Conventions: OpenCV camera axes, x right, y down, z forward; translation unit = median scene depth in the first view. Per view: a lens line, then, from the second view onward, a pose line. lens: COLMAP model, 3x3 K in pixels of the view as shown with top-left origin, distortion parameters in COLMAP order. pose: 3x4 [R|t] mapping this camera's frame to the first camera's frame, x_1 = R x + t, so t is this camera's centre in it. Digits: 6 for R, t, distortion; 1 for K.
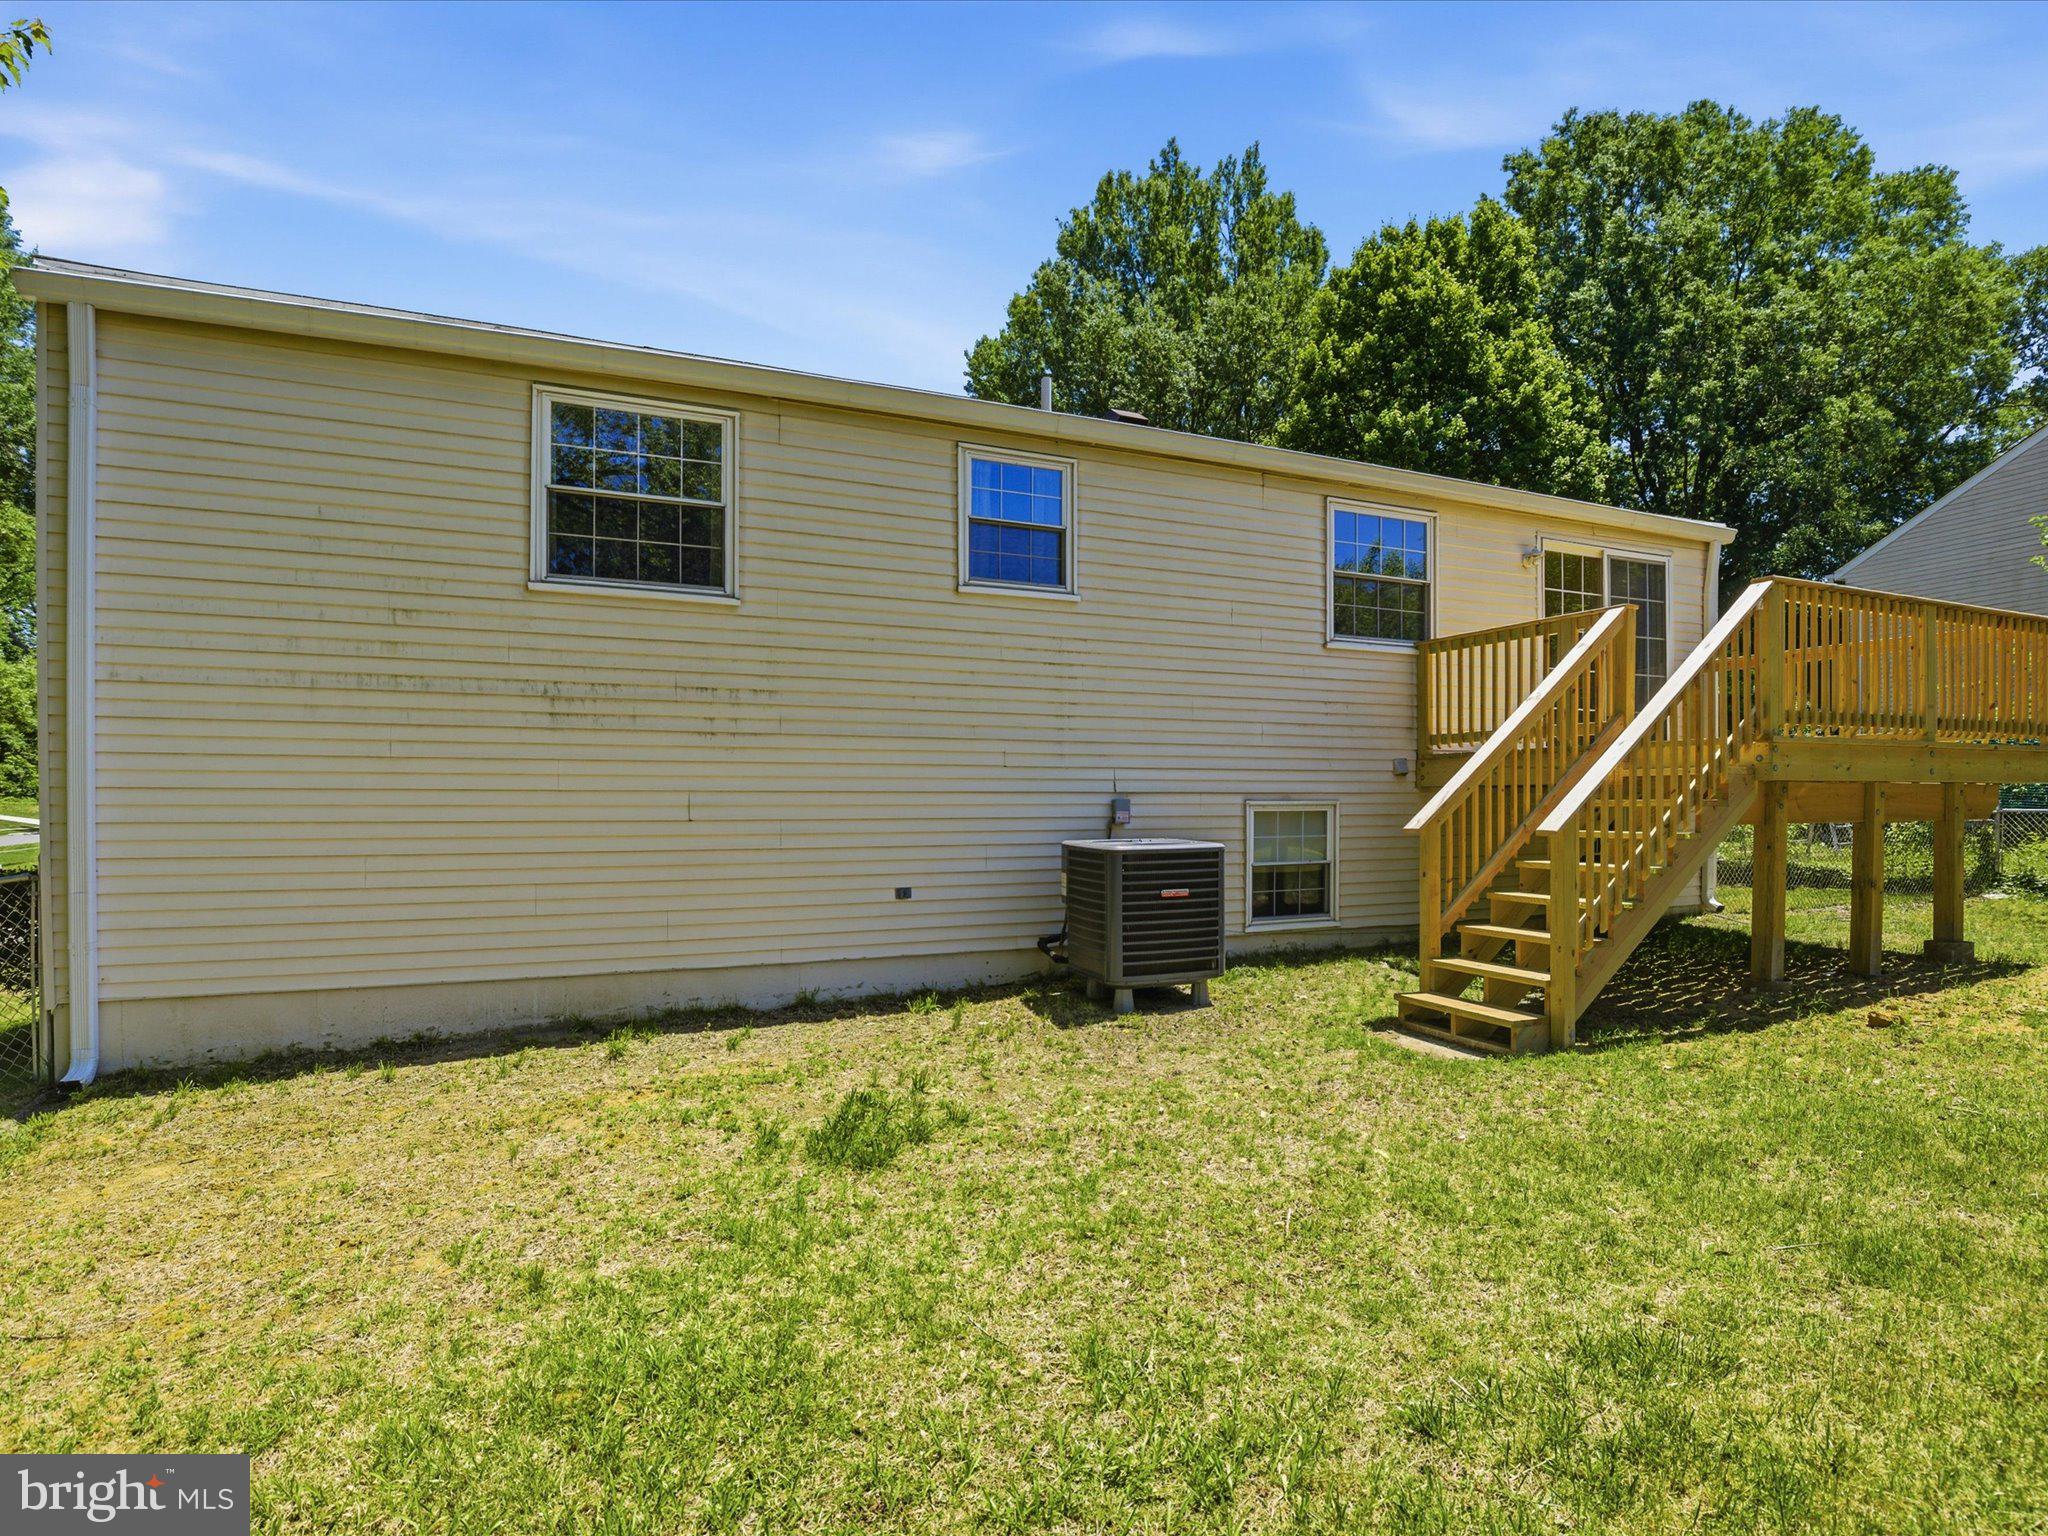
lens RADIAL K [[1086.0, 0, 1024.1], [0, 1086.0, 820.4], [0, 0, 1]] dist [-0.026244, 0.000818]
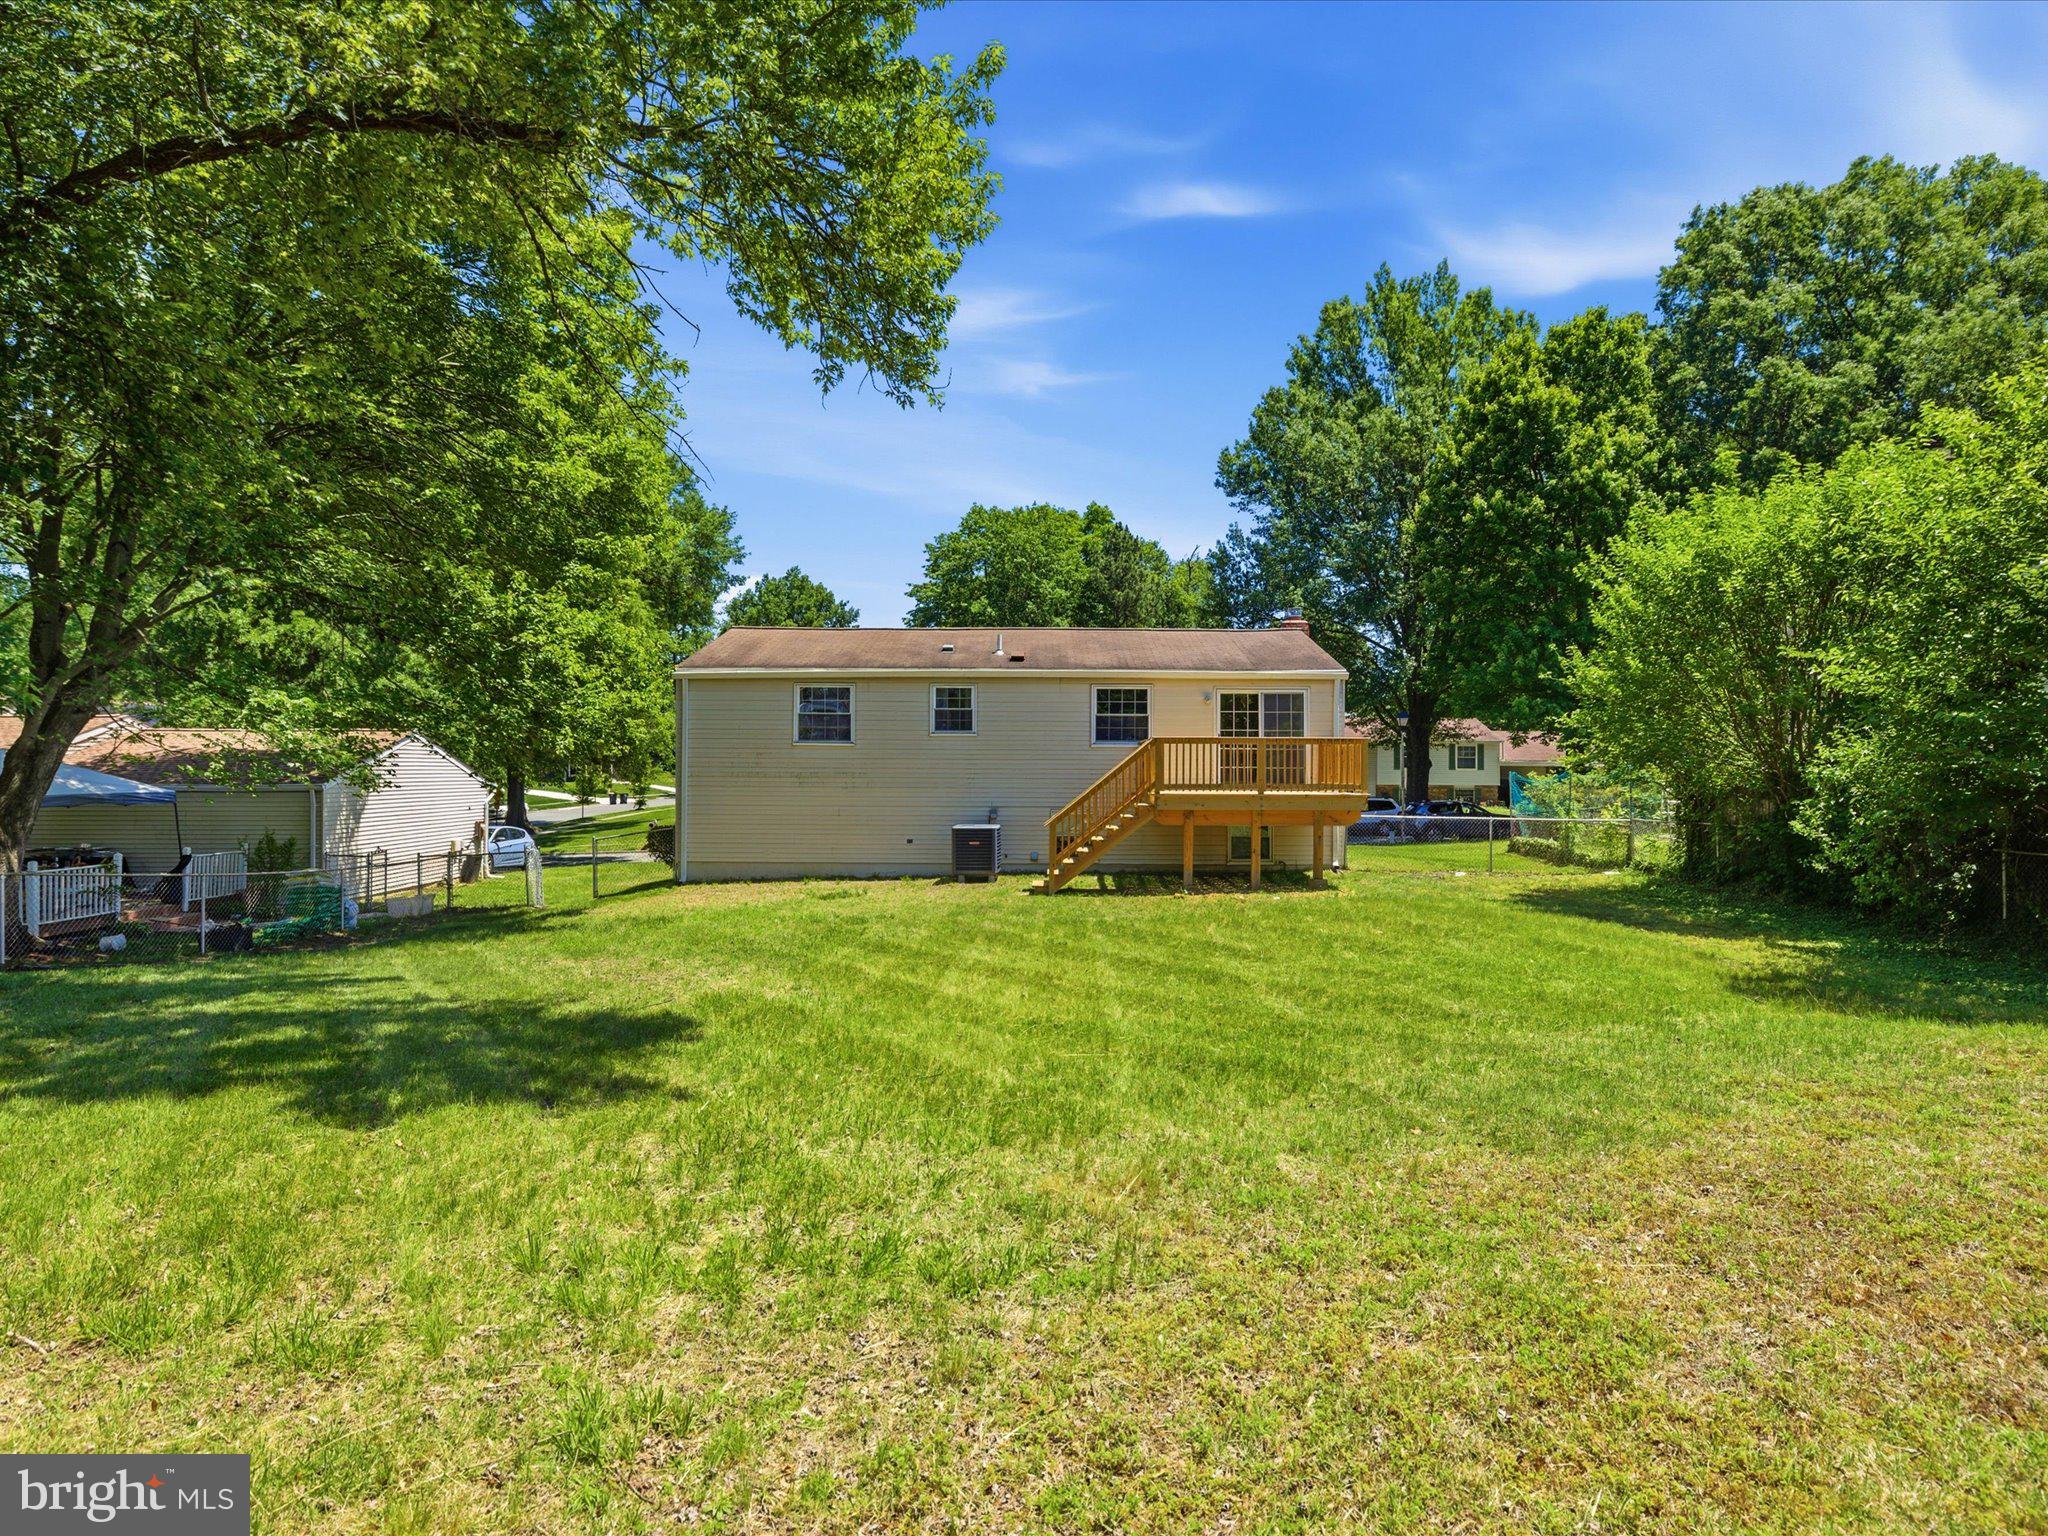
lens RADIAL K [[1061.8, 0, 1026.8], [0, 1061.8, 784.0], [0, 0, 1]] dist [-0.029538, 0.001545]
pose [[0.910319, 0.009210, -0.413805, 0.998253], [-0.009981, 0.999950, 0.000298, -0.066467], [0.413787, 0.003859, 0.910365, -1.079395]]
